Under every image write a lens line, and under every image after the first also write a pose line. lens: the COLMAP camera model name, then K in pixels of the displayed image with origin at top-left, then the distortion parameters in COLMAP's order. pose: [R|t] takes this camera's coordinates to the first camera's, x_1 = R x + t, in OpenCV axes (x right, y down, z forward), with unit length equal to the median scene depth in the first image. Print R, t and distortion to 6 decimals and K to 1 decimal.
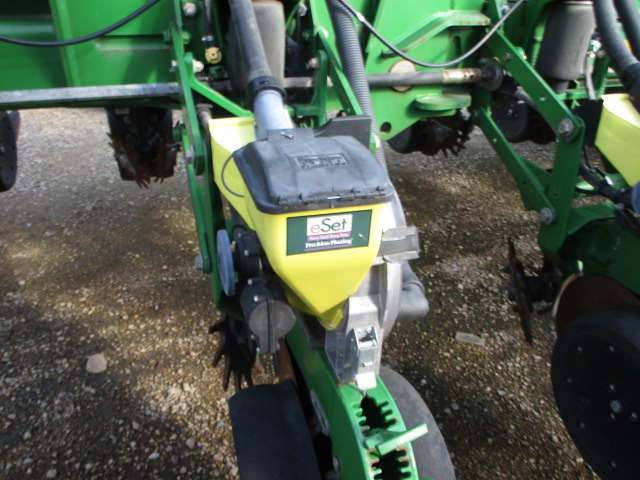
lens RADIAL K [[553.8, 0, 321.9], [0, 553.8, 240.8], [0, 0, 1]] dist [-0.006075, -0.004673]
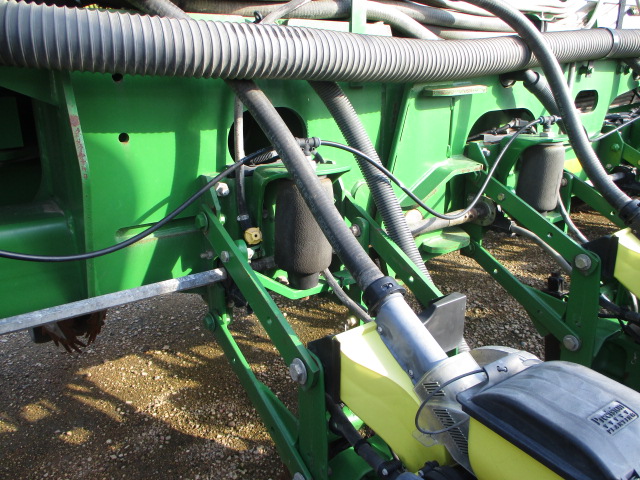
lens RADIAL K [[553.8, 0, 320.5], [0, 553.8, 236.4], [0, 0, 1]] dist [-0.006075, -0.004673]
pose [[0.954805, -0.113819, 0.274577, -0.334318], [0.155267, 0.978712, -0.134220, -0.190156], [-0.253455, 0.170786, 0.952152, 0.099954]]
